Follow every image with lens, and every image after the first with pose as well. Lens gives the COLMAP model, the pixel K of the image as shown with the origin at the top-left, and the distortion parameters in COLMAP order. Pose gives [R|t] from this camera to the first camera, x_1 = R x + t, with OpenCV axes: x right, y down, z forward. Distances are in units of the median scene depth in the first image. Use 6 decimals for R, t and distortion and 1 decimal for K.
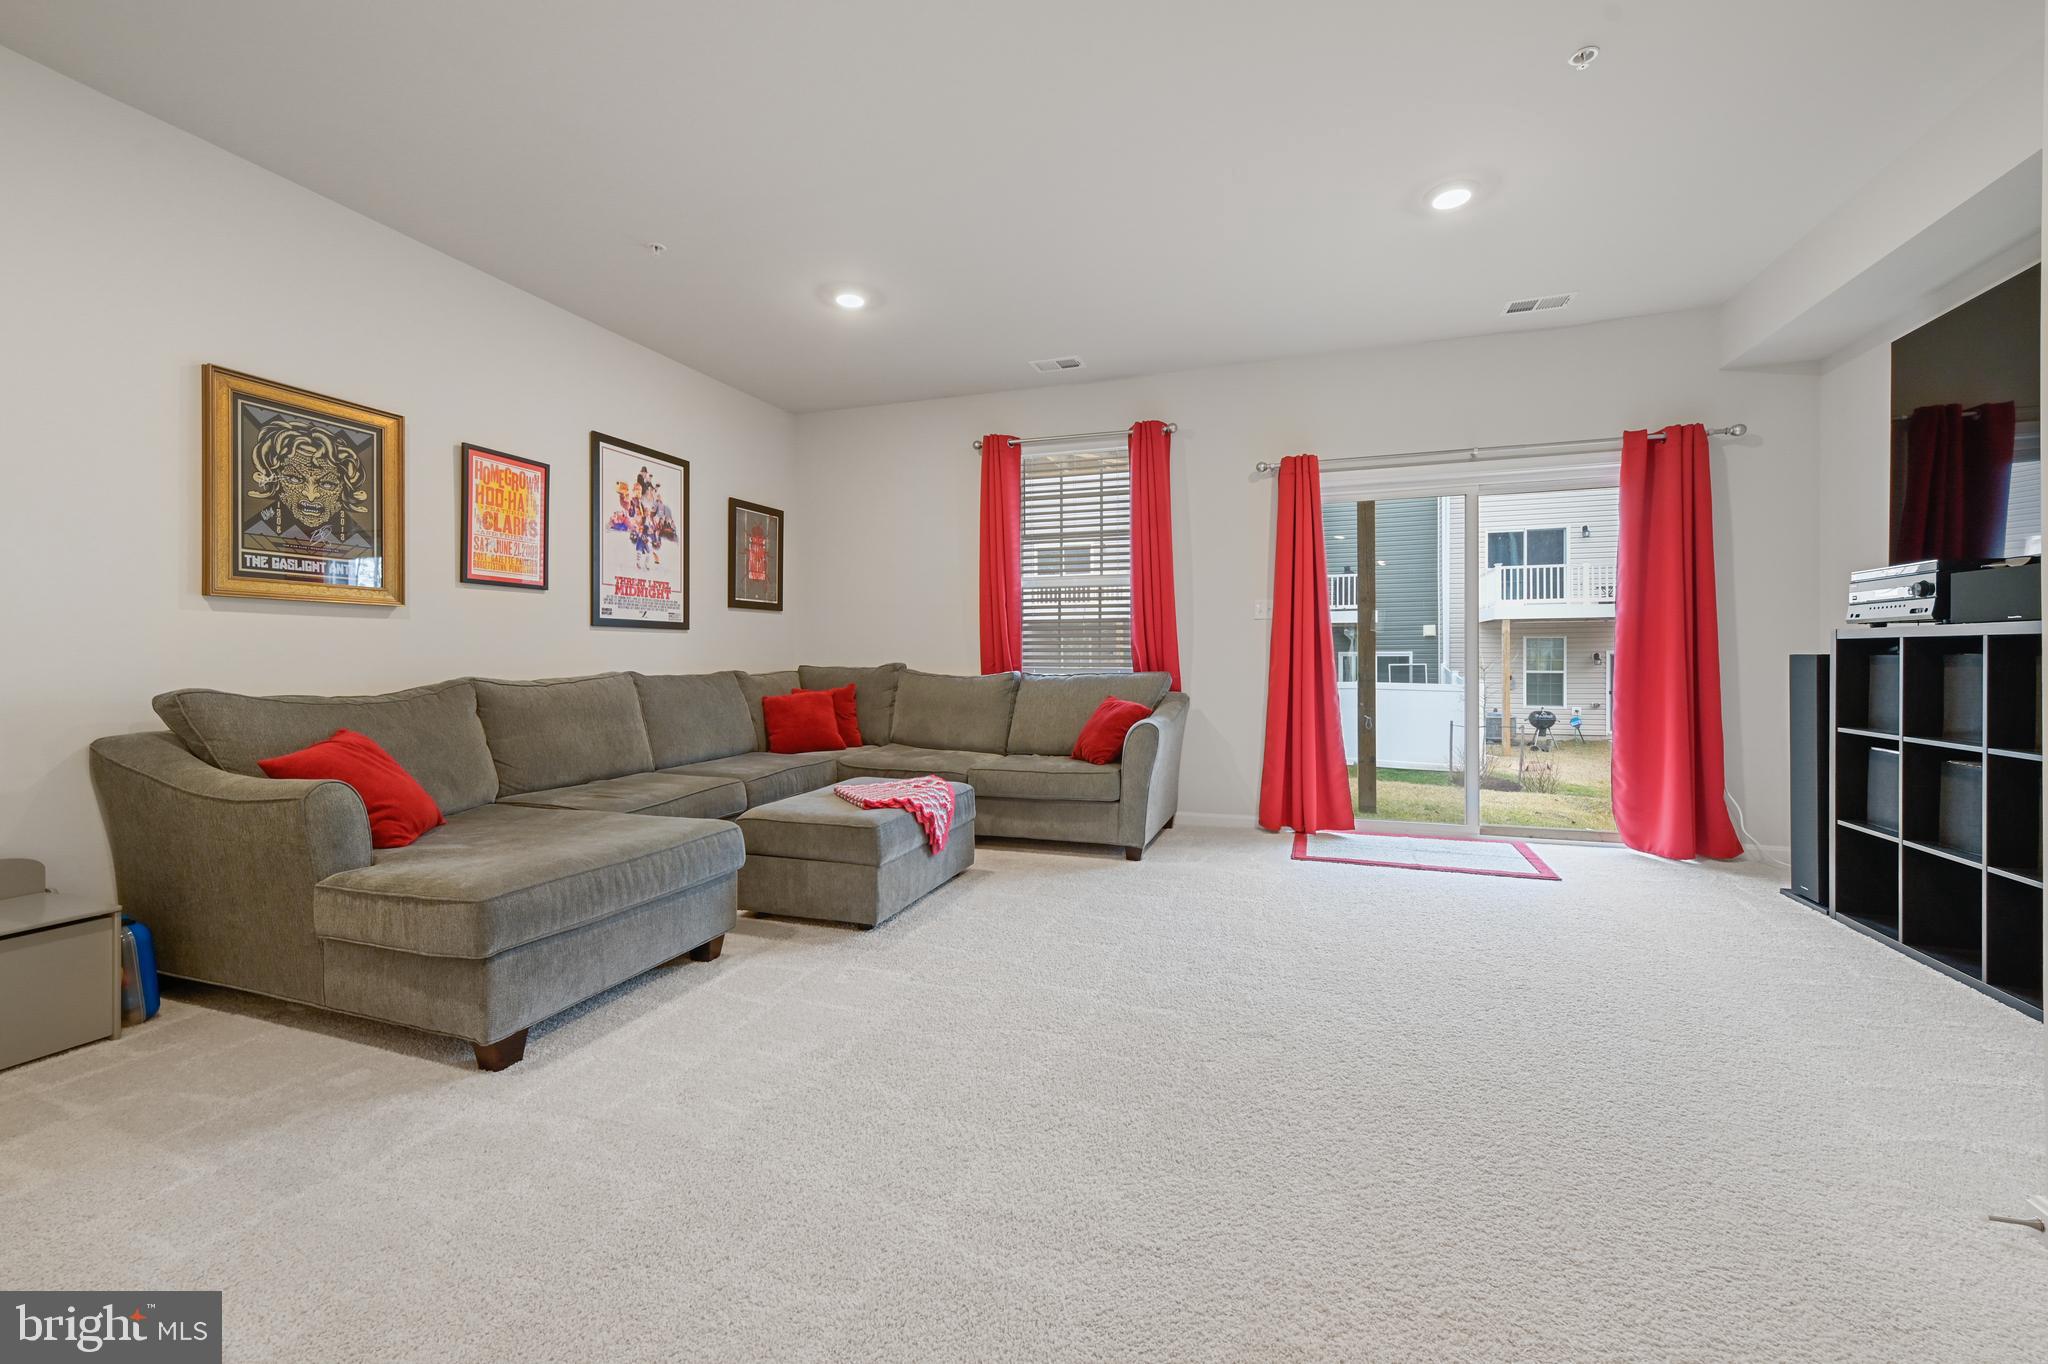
lens RADIAL K [[817.3, 0, 1038.6], [0, 817.3, 661.2], [0, 0, 1]] dist [0.008630, -0.000859]
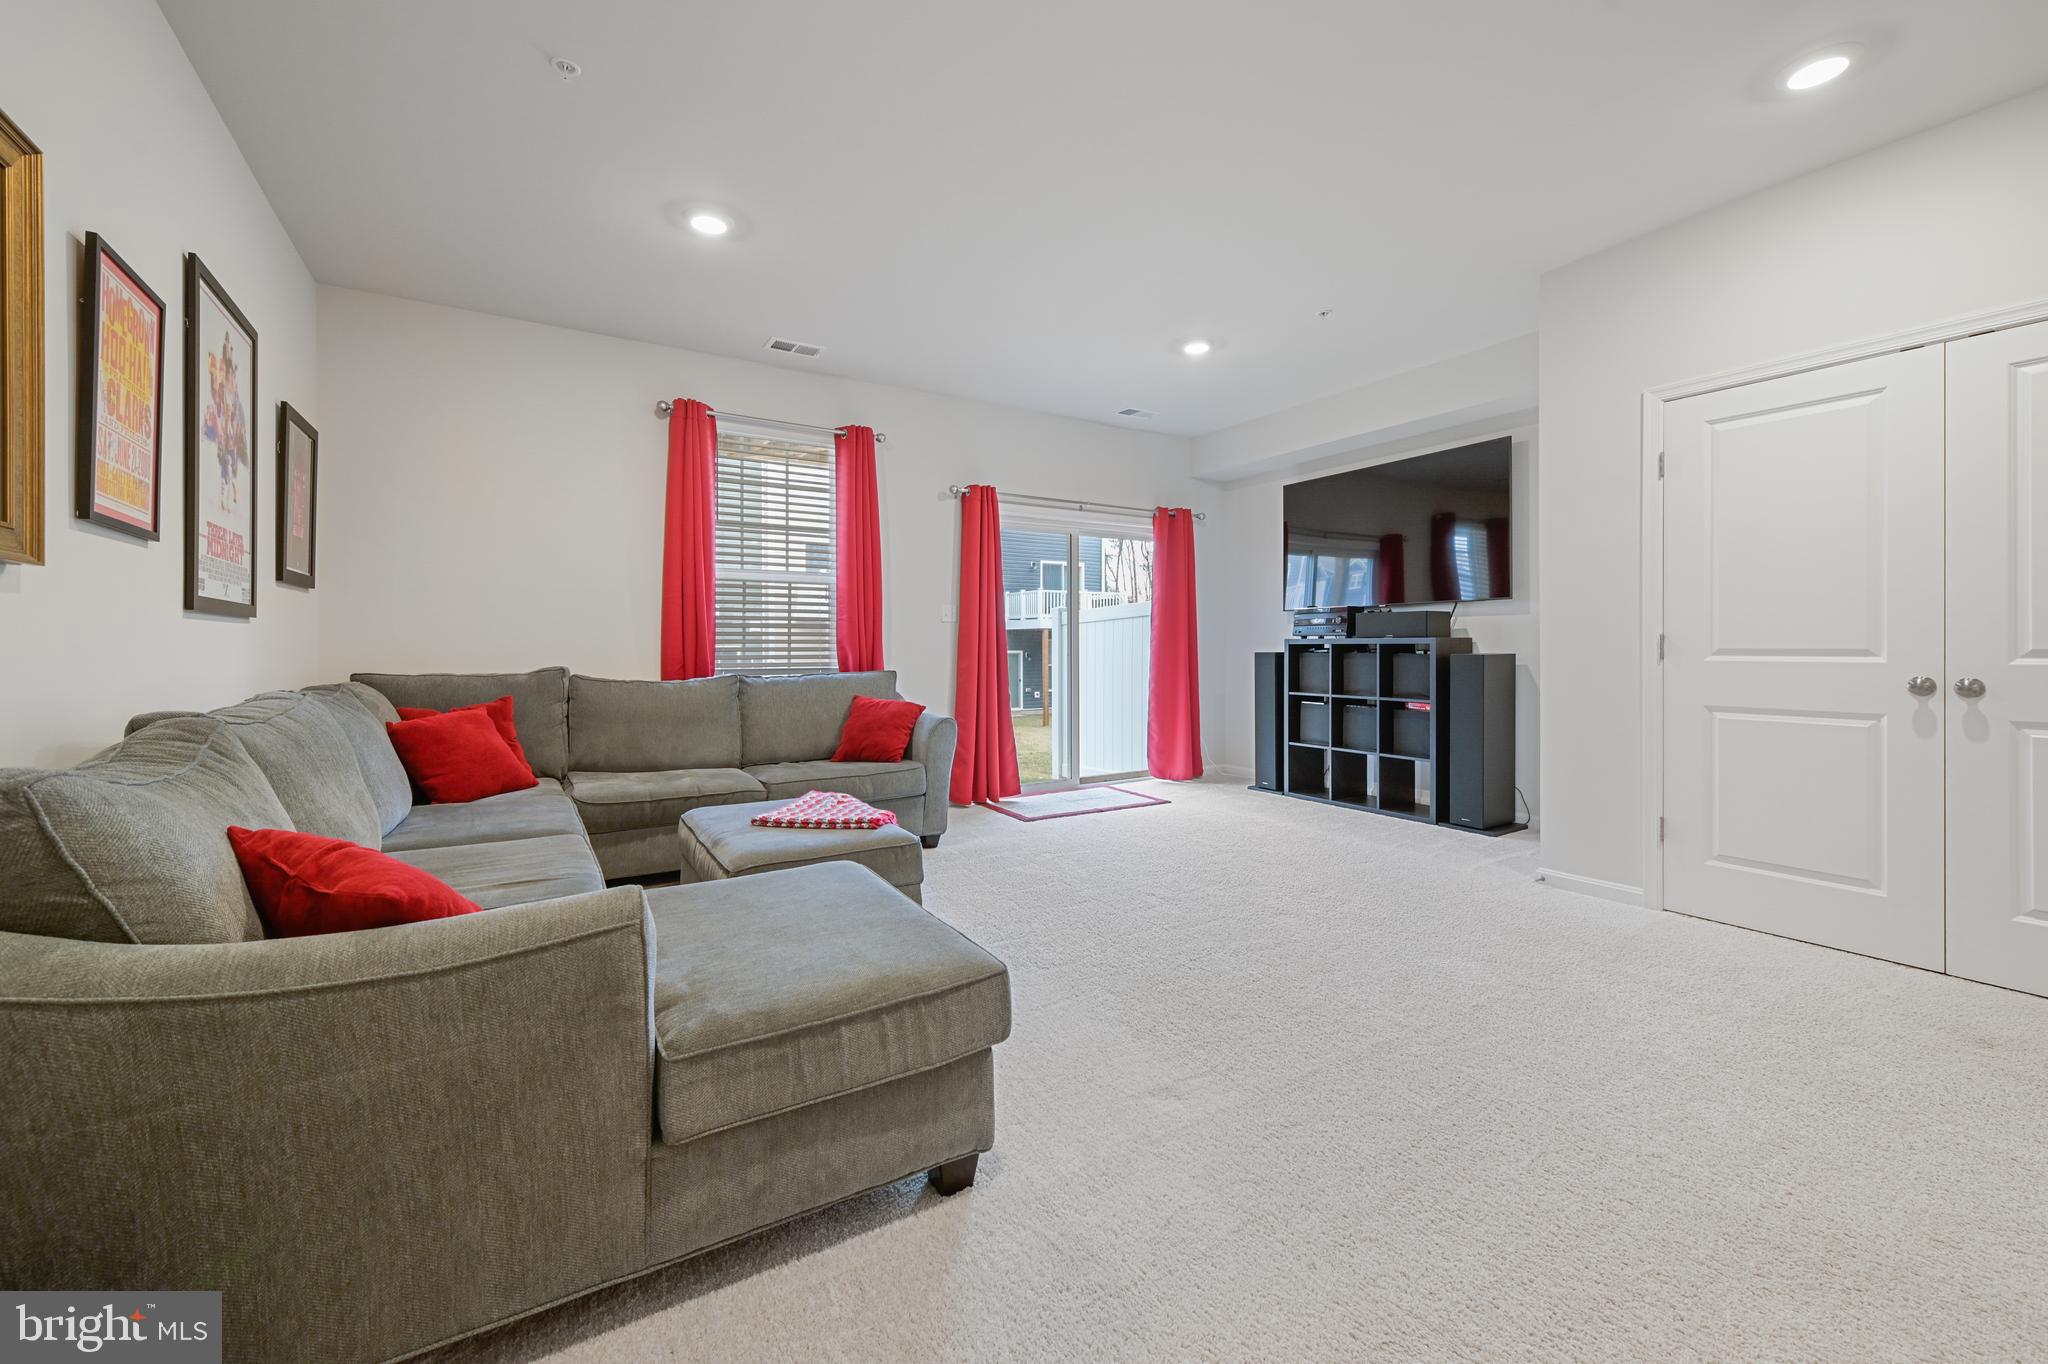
lens RADIAL K [[817.3, 0, 1041.8], [0, 817.3, 644.5], [0, 0, 1]] dist [0.008630, -0.000859]
pose [[0.625952, 0.001994, 0.779859, -0.586828], [0.007265, 0.999938, -0.008388, -0.010852], [-0.779828, 0.010916, 0.625899, 0.206549]]
